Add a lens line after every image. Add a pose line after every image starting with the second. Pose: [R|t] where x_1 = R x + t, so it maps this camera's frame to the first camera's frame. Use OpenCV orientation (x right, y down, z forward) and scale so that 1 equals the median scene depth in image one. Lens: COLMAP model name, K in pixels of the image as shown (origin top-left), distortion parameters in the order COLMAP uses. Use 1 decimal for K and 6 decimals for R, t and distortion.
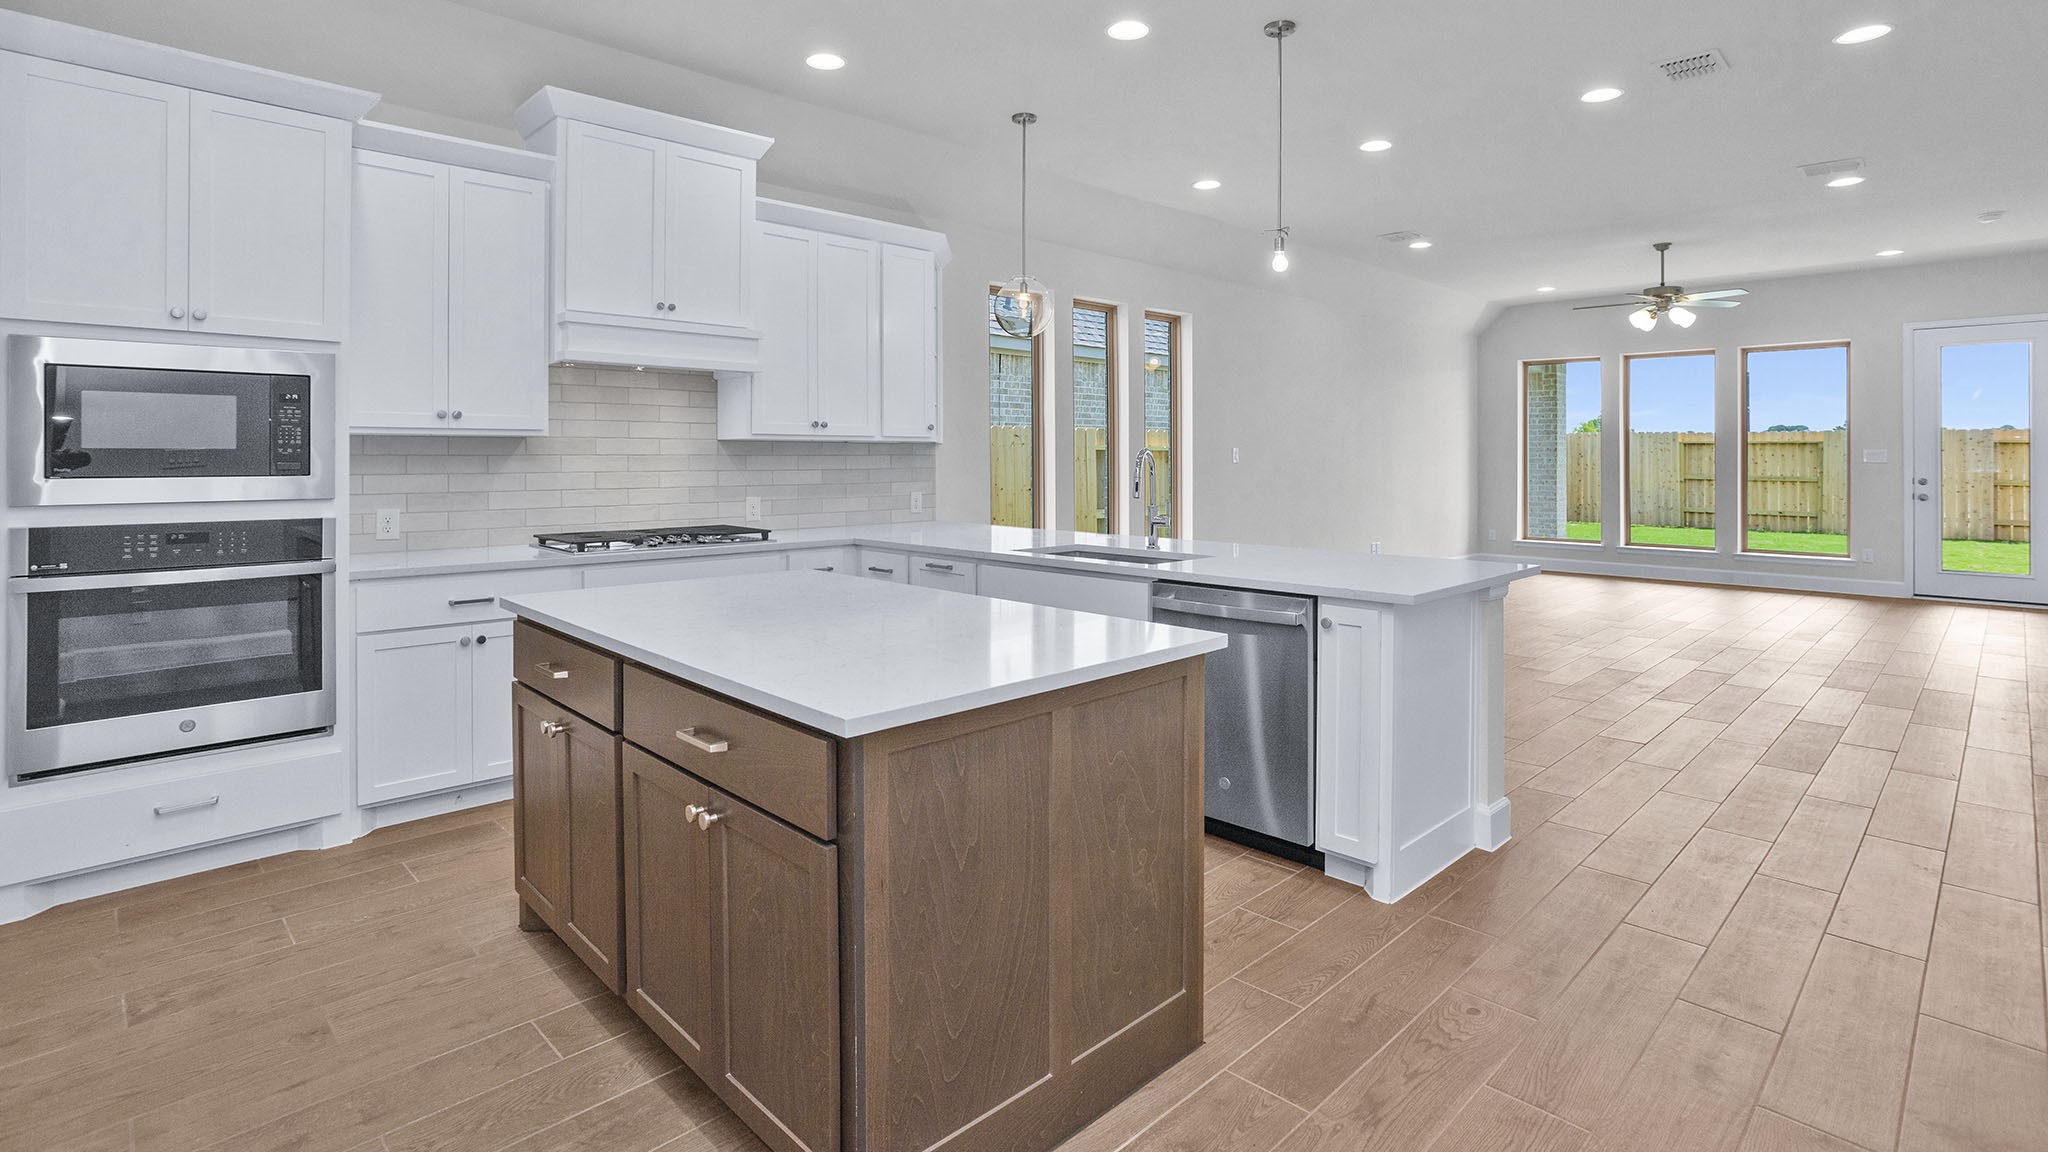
lens RADIAL K [[1040.9, 0, 1024.3], [0, 1040.9, 447.8], [0, 0, 1]] dist [-0.001371, 0.022586]
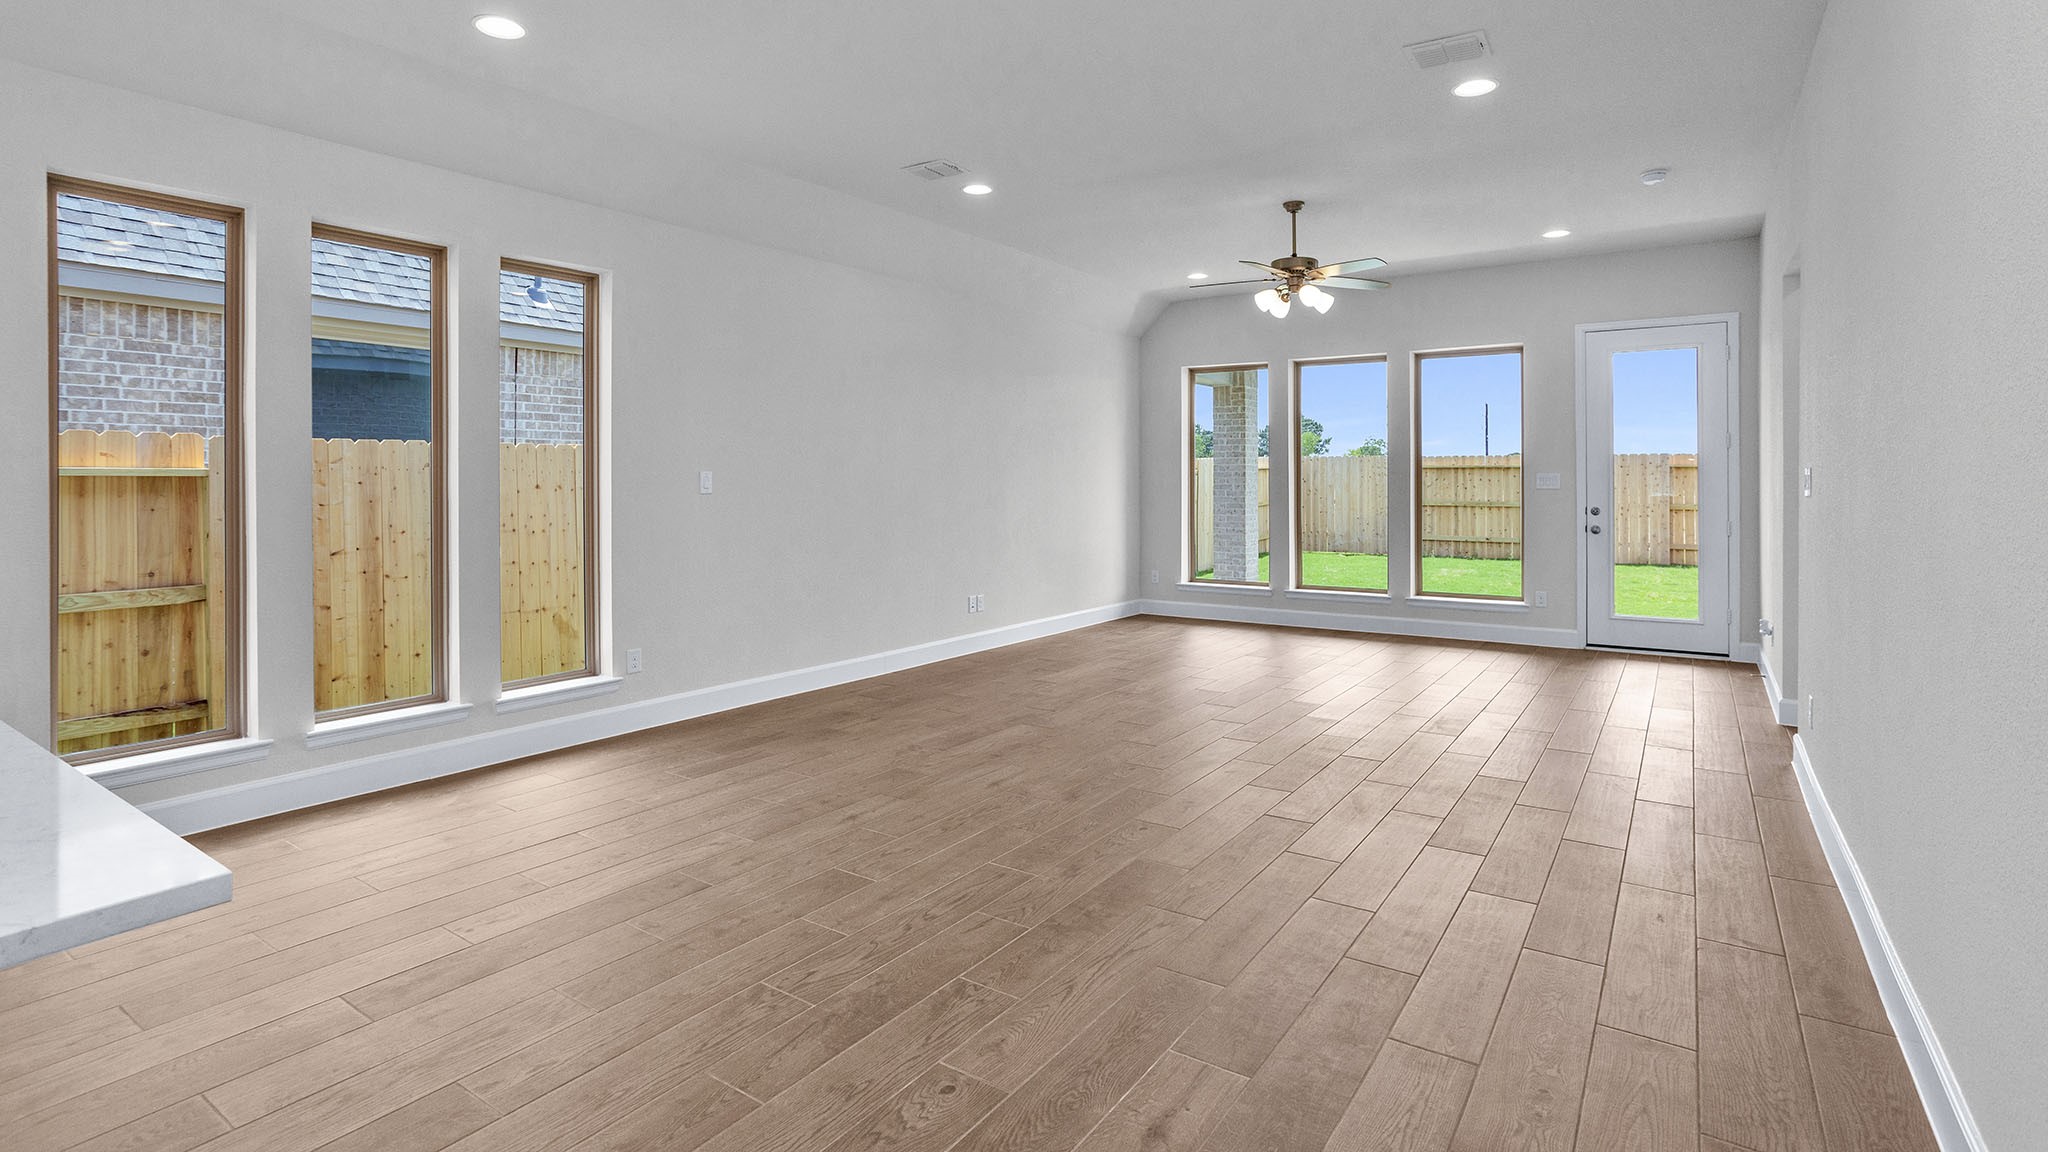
lens RADIAL K [[1000.0, 0, 1028.4], [0, 1000.0, 469.5], [0, 0, 1]] dist [-0.037948, 0.040691]
pose [[0.986440, -0.000578, 0.164122, 0.232649], [0.001336, 0.999989, -0.004504, 0.001348], [-0.164118, 0.004662, 0.986430, 0.245278]]
